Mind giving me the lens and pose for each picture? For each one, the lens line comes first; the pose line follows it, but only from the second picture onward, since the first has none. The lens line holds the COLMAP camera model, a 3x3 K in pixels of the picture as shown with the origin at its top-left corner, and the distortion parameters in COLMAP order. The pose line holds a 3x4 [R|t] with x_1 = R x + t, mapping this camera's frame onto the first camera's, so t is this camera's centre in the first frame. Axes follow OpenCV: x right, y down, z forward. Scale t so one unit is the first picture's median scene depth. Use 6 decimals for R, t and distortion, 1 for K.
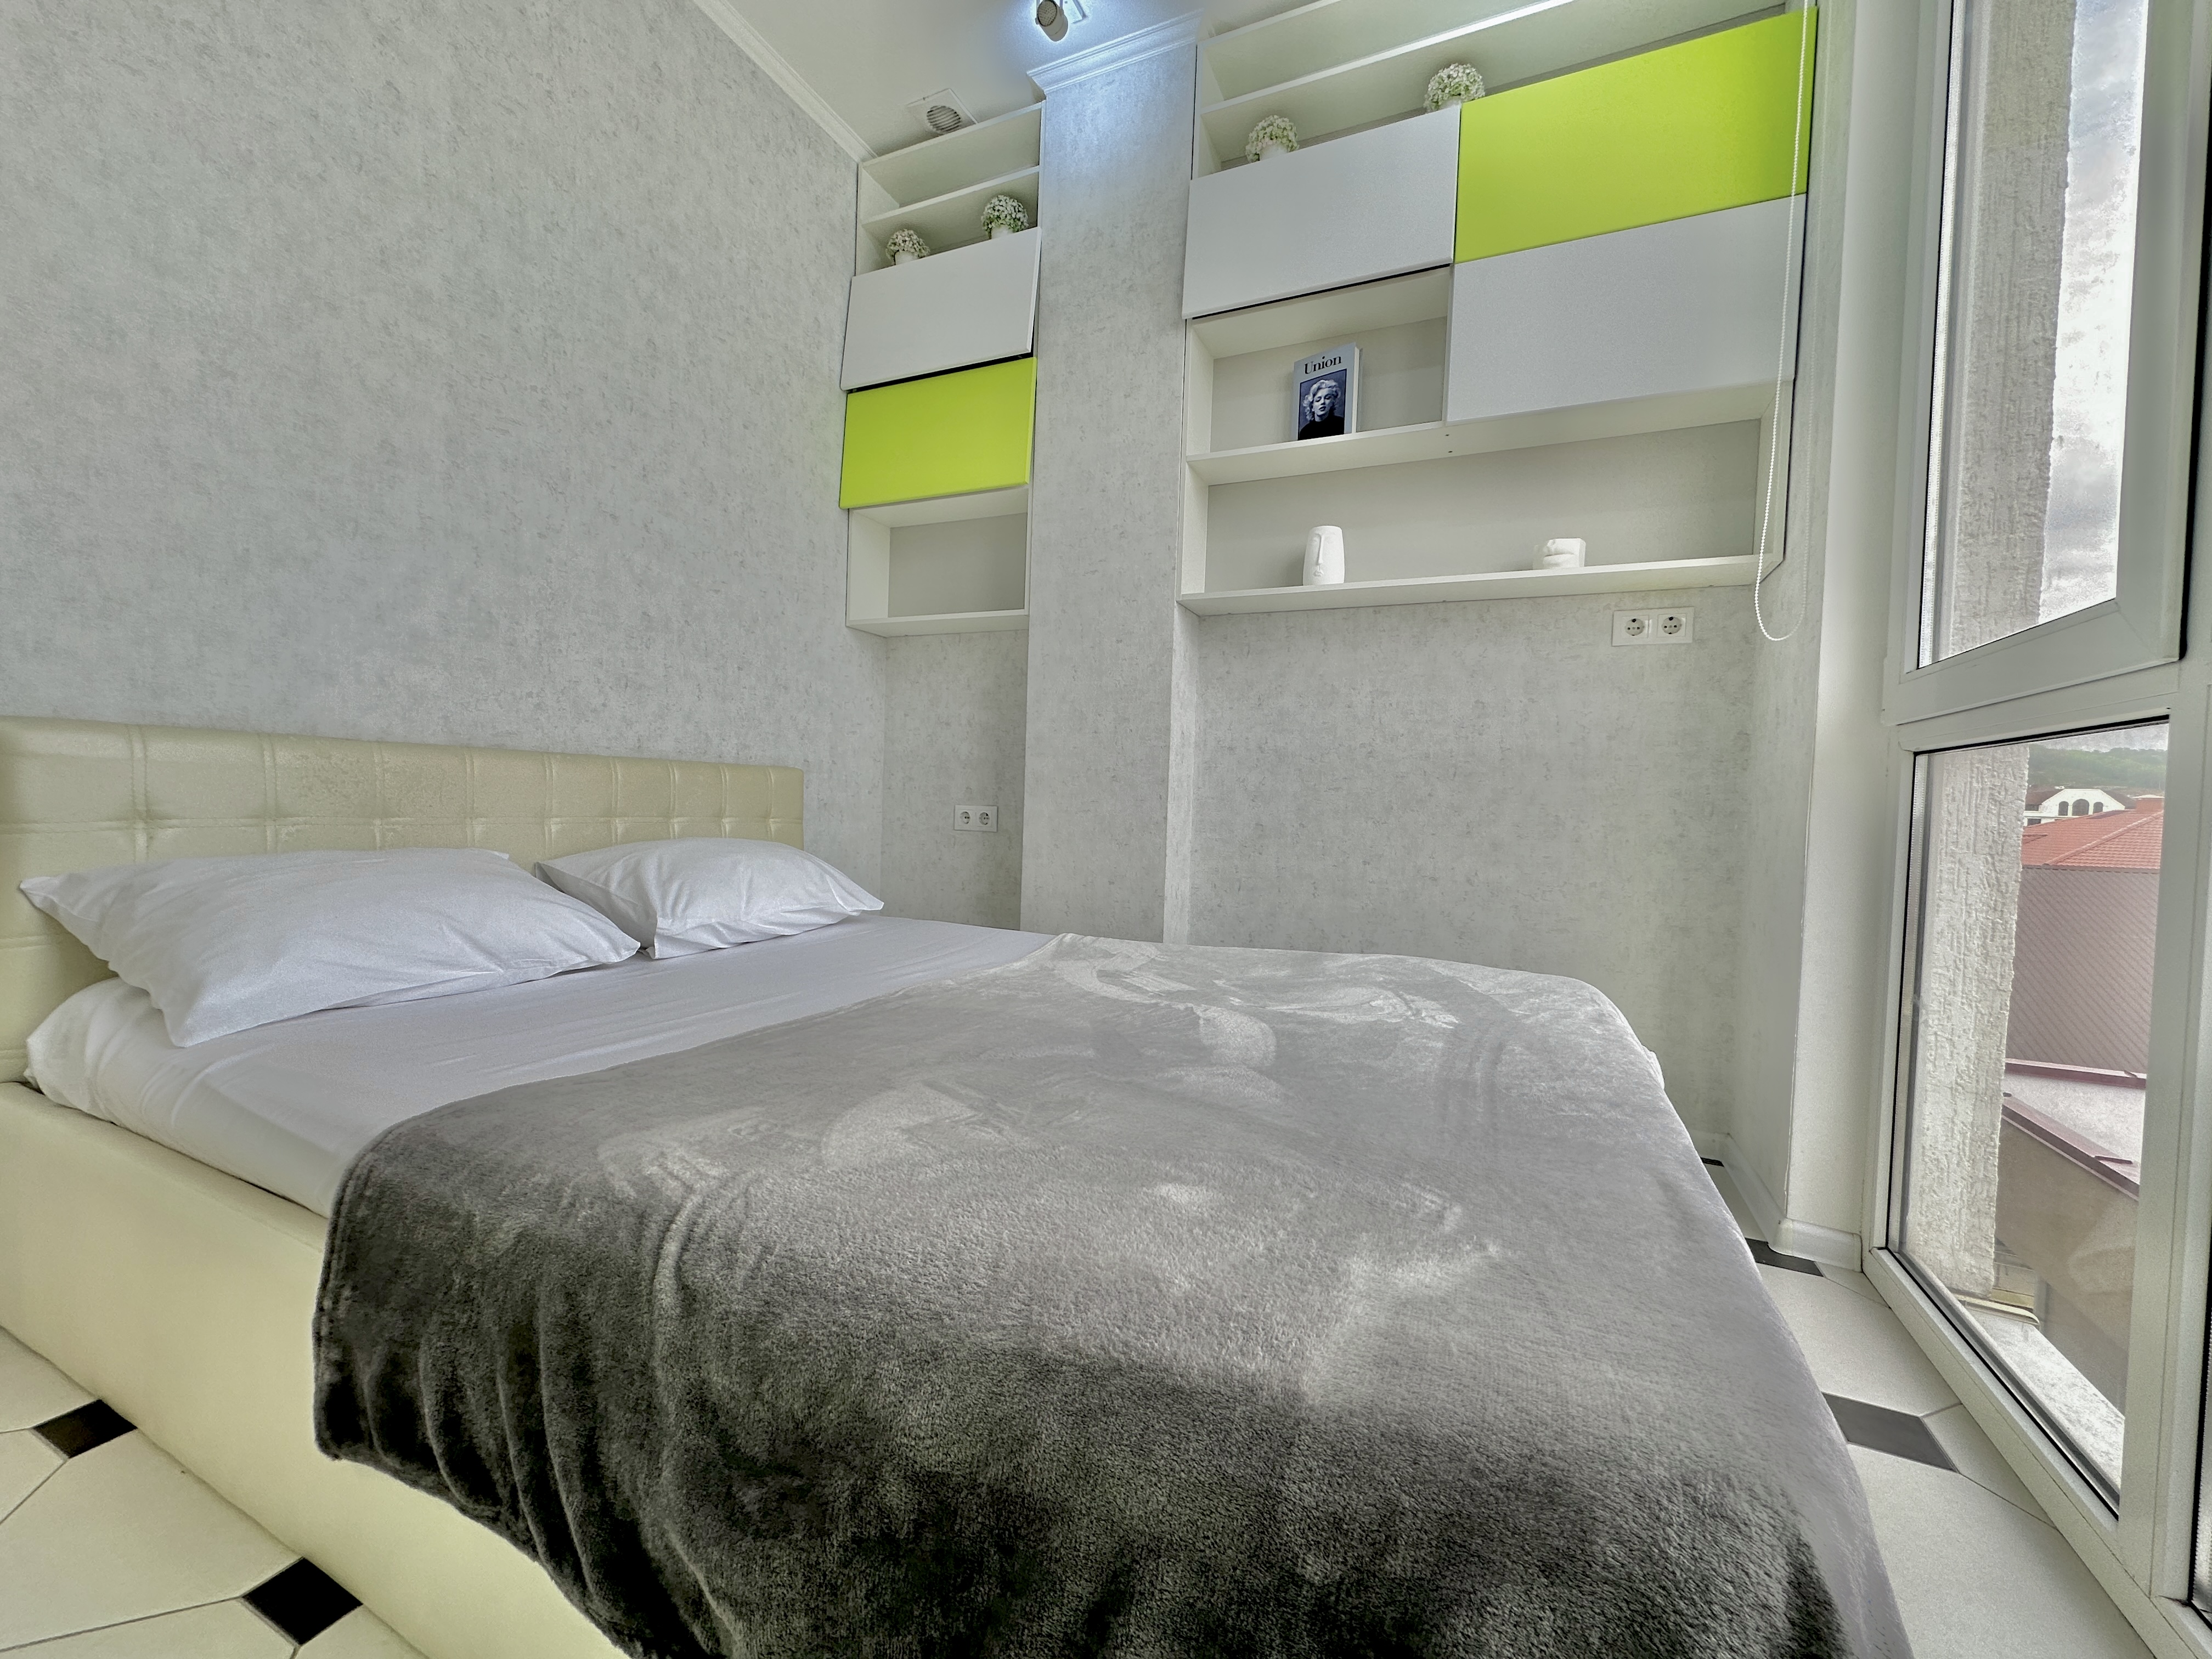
lens RADIAL K [[873.0, 0, 1109.7], [0, 873.0, 829.2], [0, 0, 1]] dist [-0.002204, 0.000474]
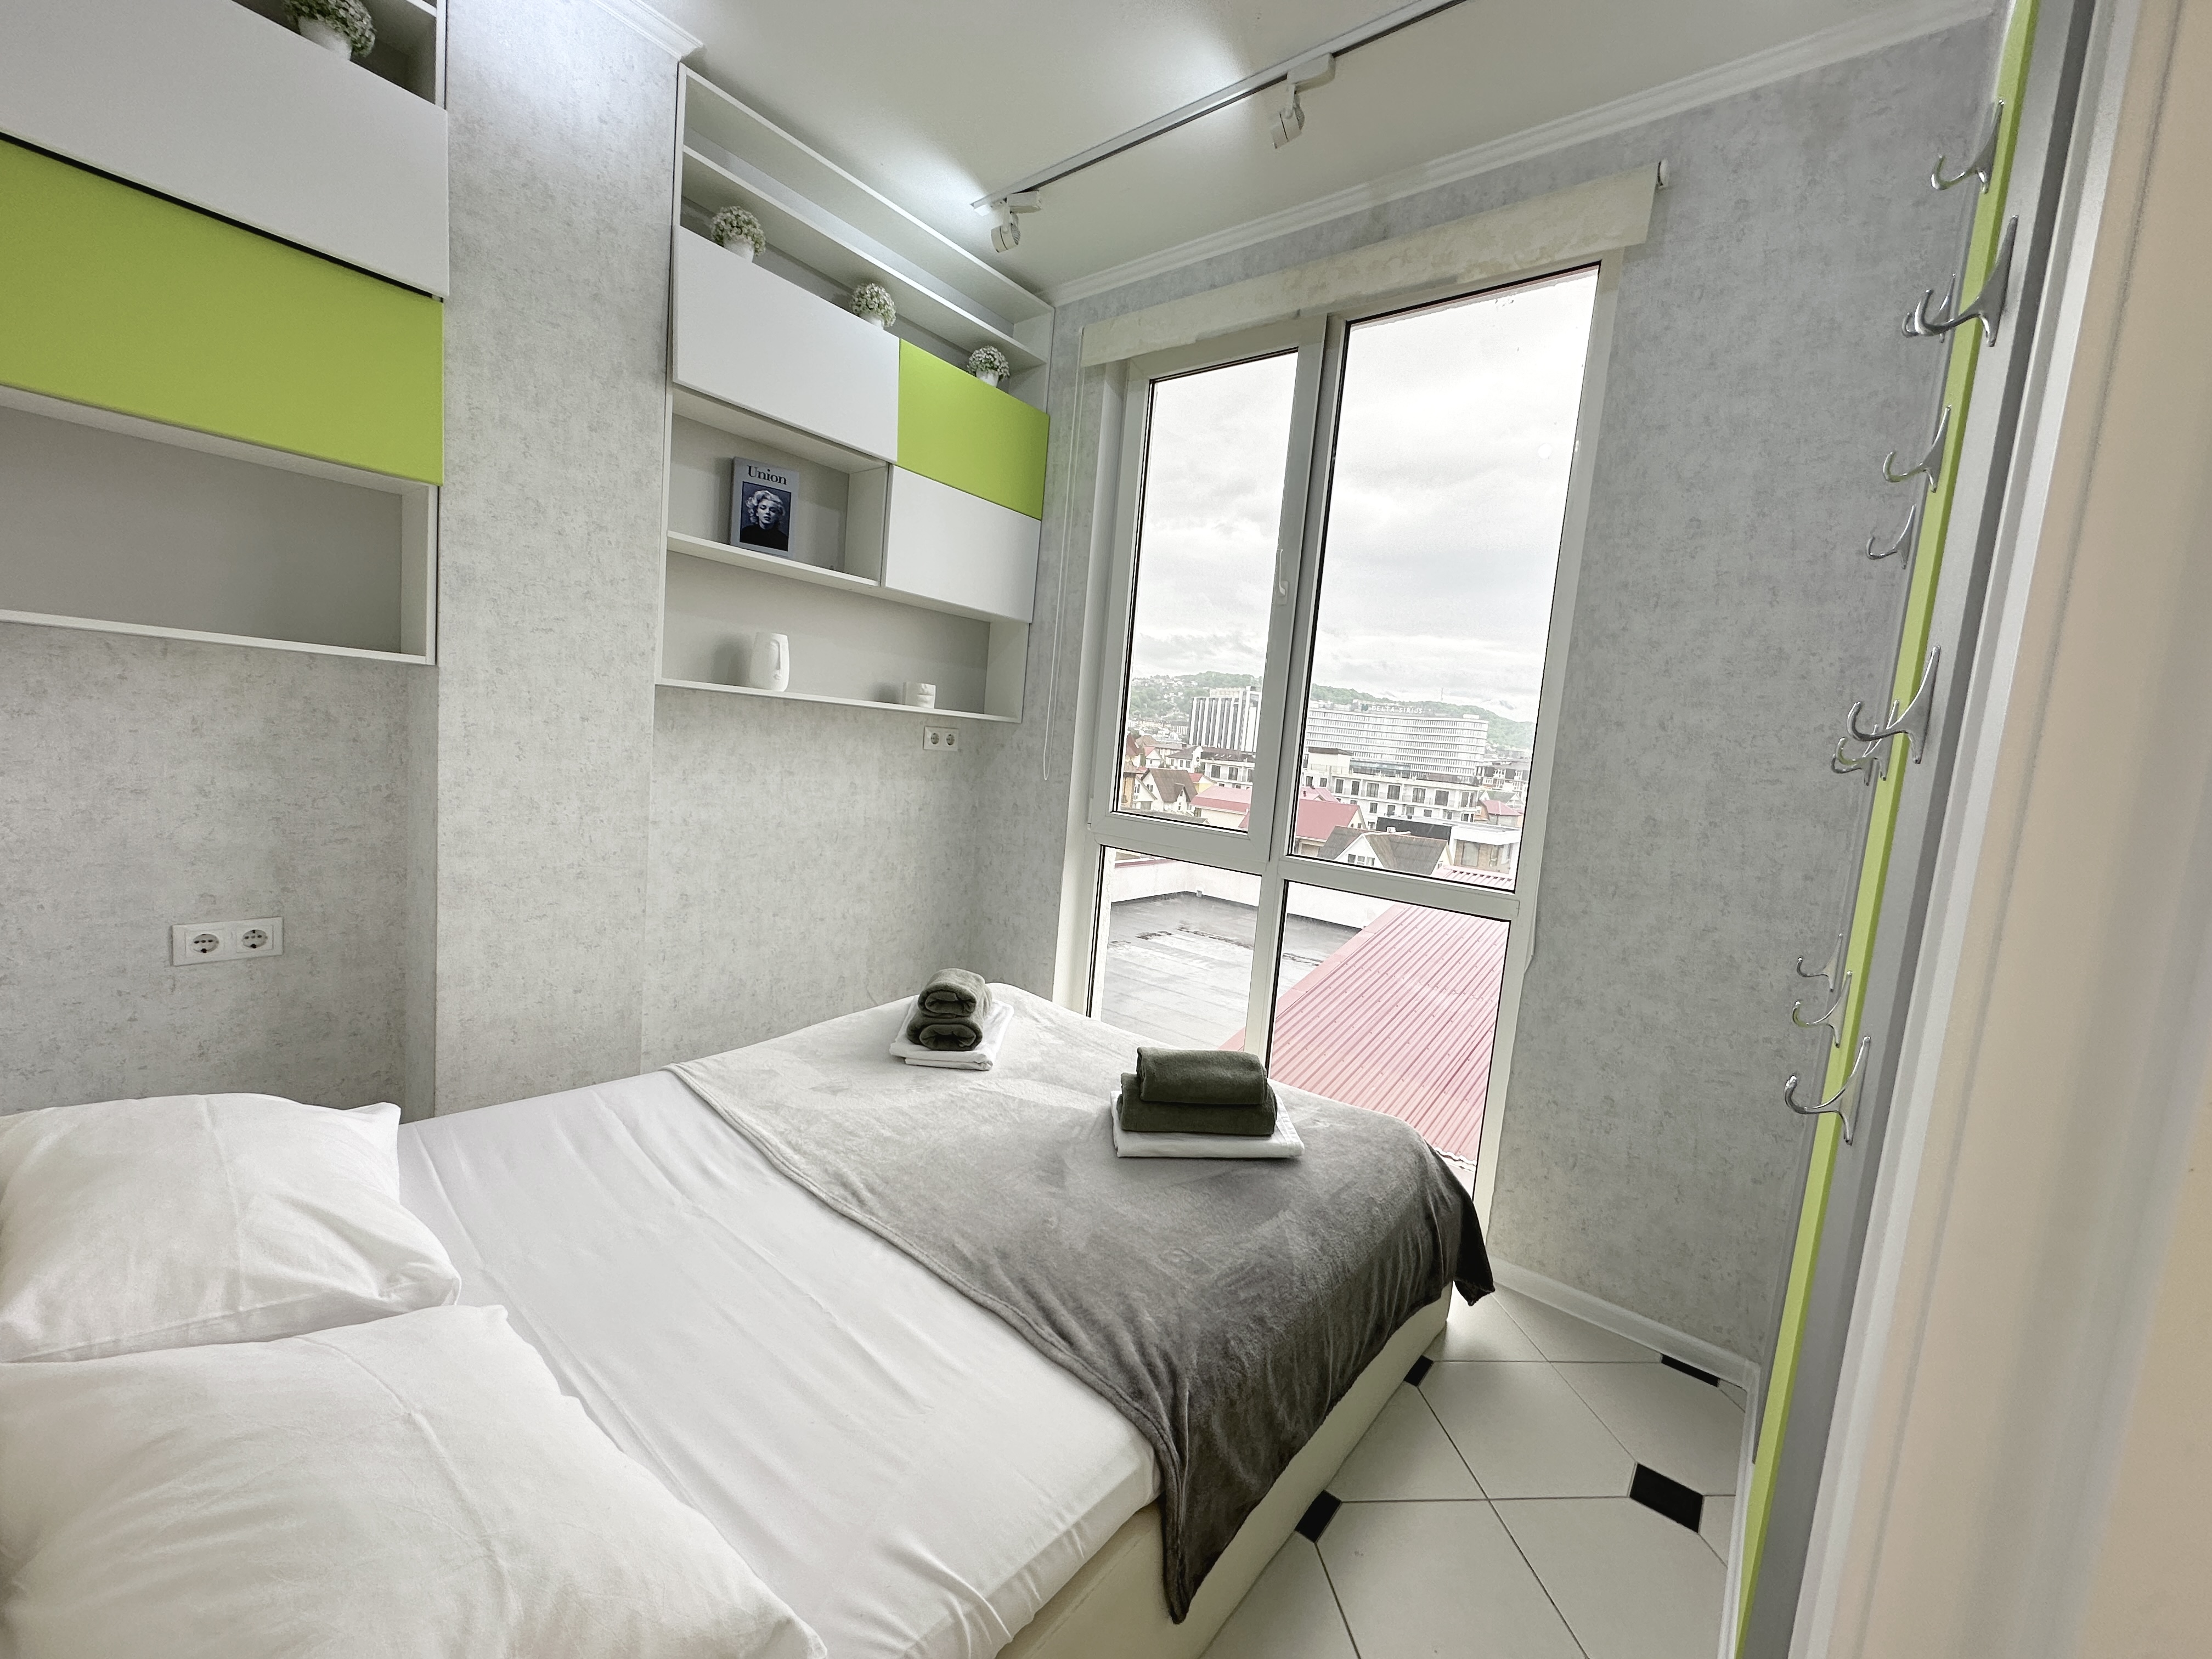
lens RADIAL K [[873.0, 0, 1102.5], [0, 873.0, 830.3], [0, 0, 1]] dist [-0.002204, 0.000474]
pose [[0.249579, -0.110132, 0.962071, -0.717243], [-0.051308, 0.990612, 0.126709, -0.246489], [-0.966994, -0.080985, 0.241585, 0.289409]]
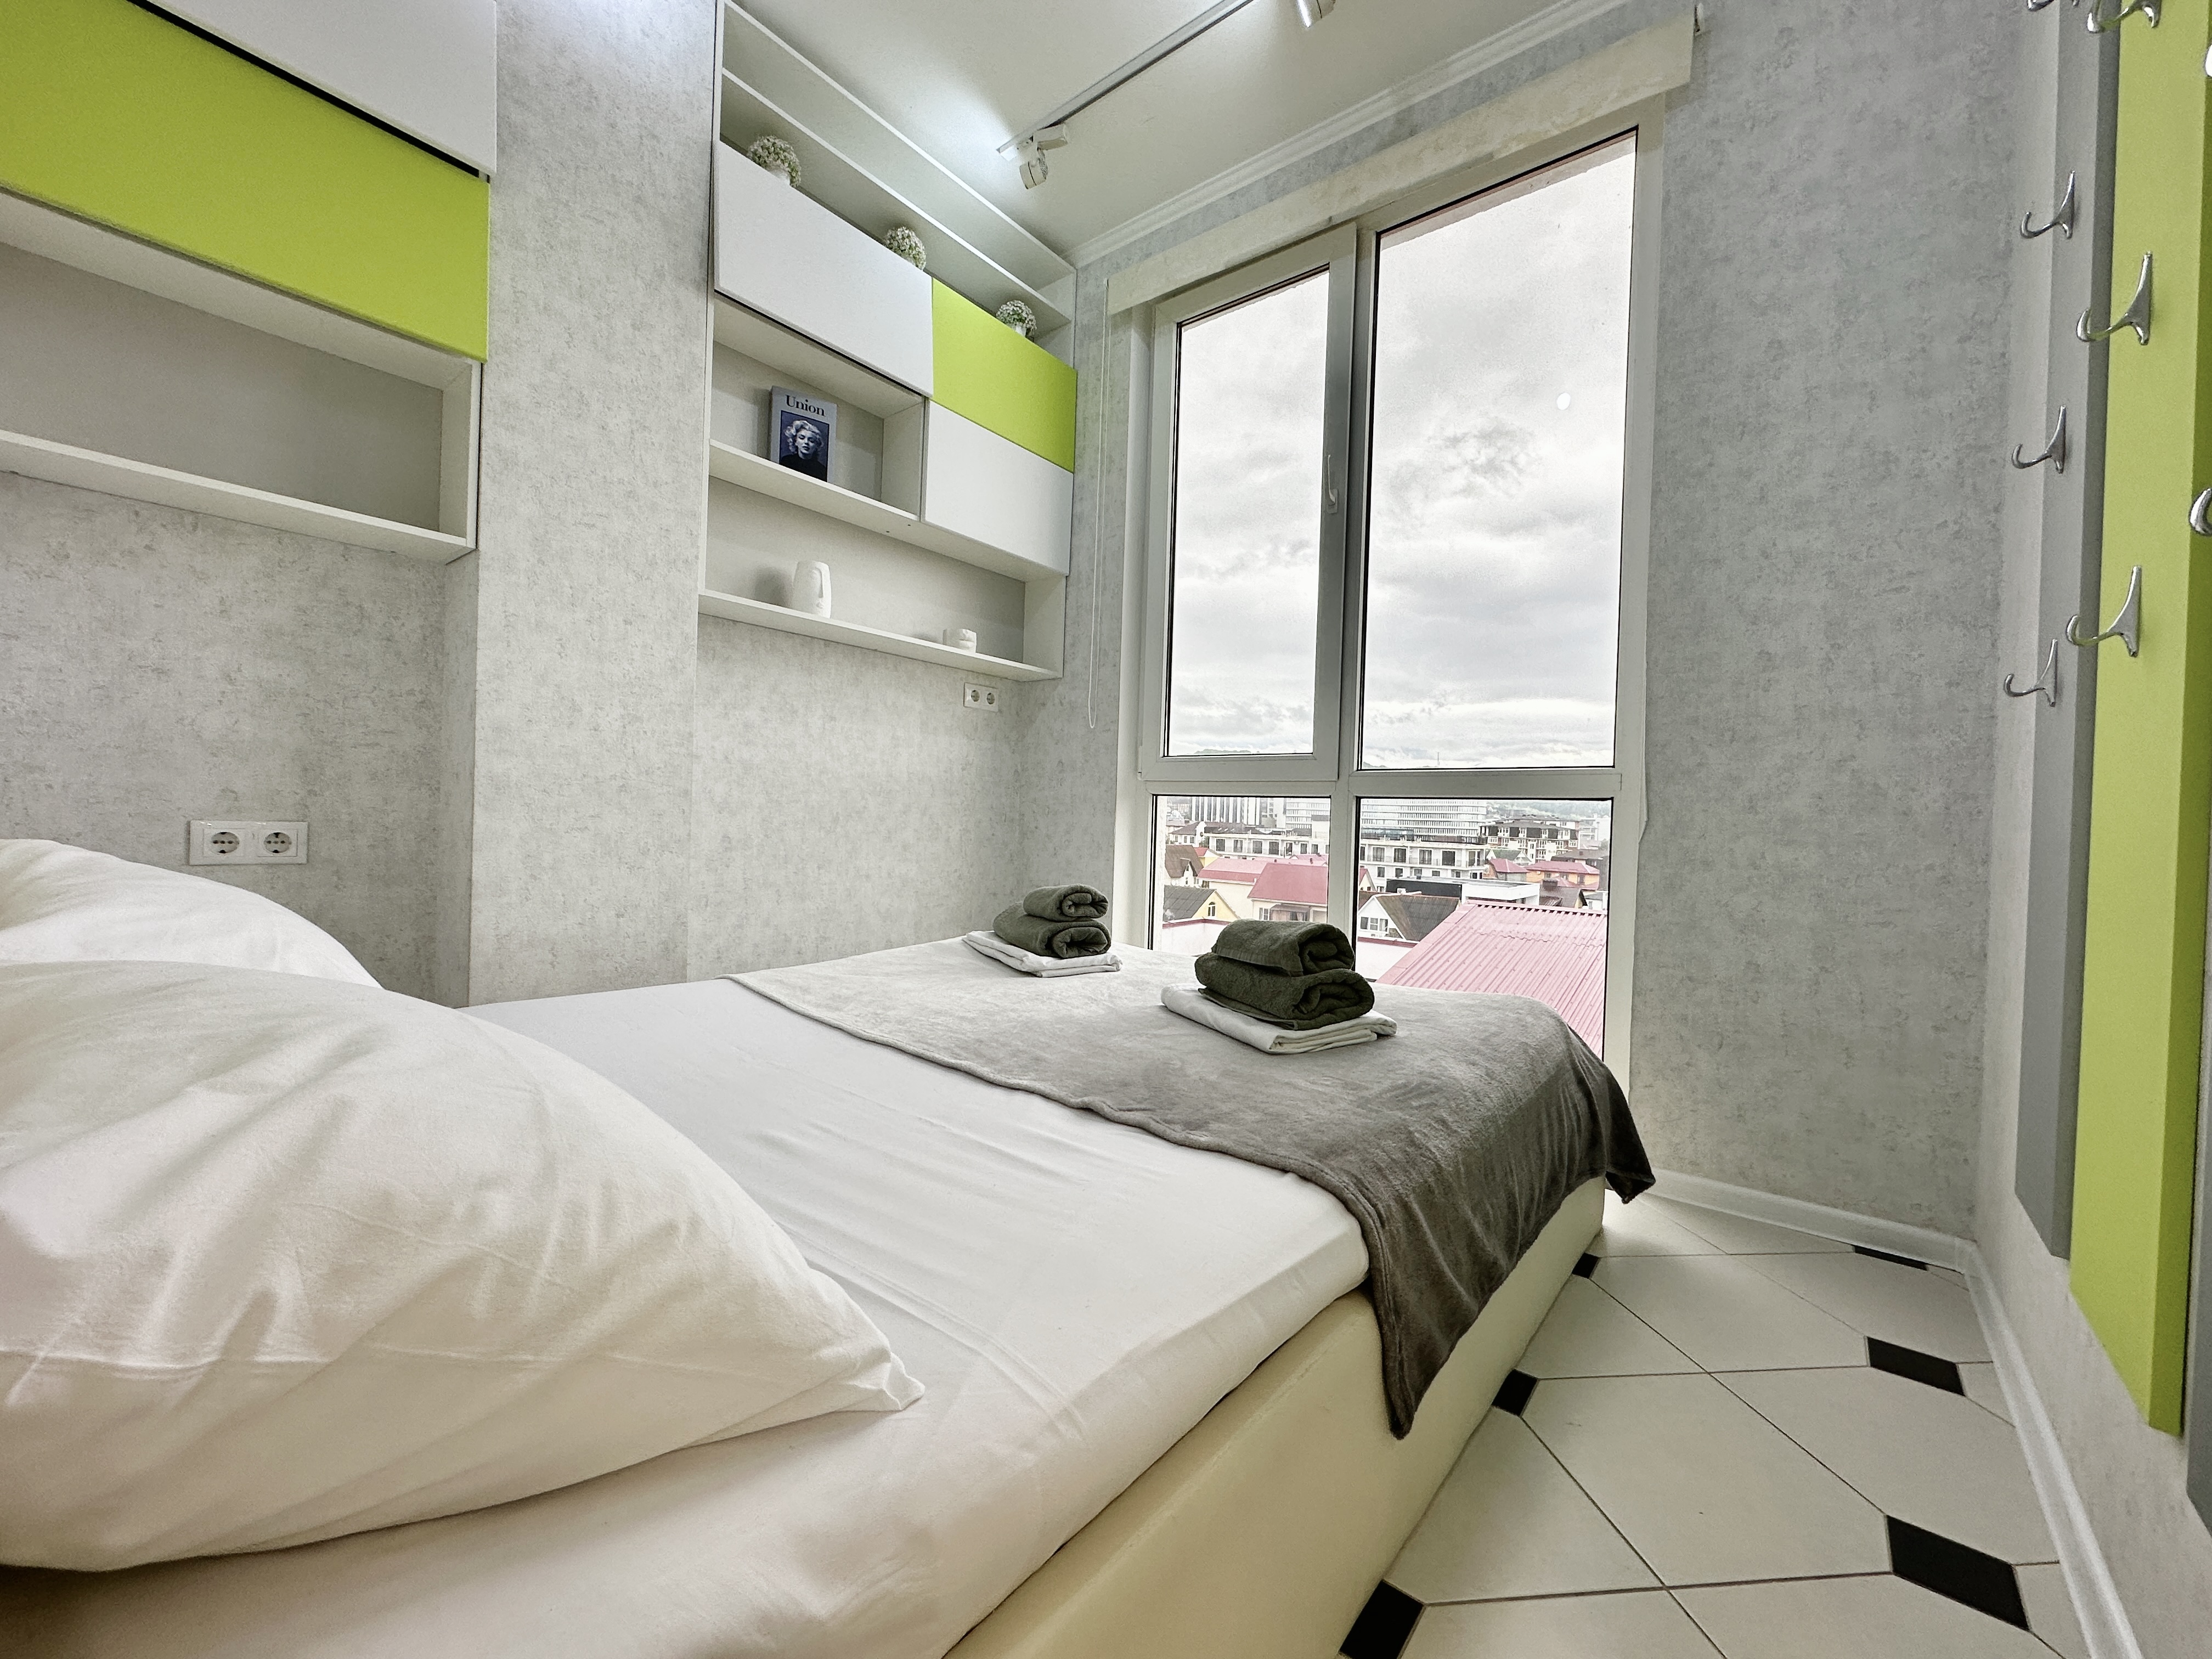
lens RADIAL K [[873.0, 0, 1103.6], [0, 873.0, 830.3], [0, 0, 1]] dist [-0.002204, 0.000474]
pose [[0.250967, -0.034800, 0.967370, -0.692260], [0.003996, 0.999382, 0.034915, -0.046908], [-0.967987, -0.004897, 0.250951, 0.361615]]
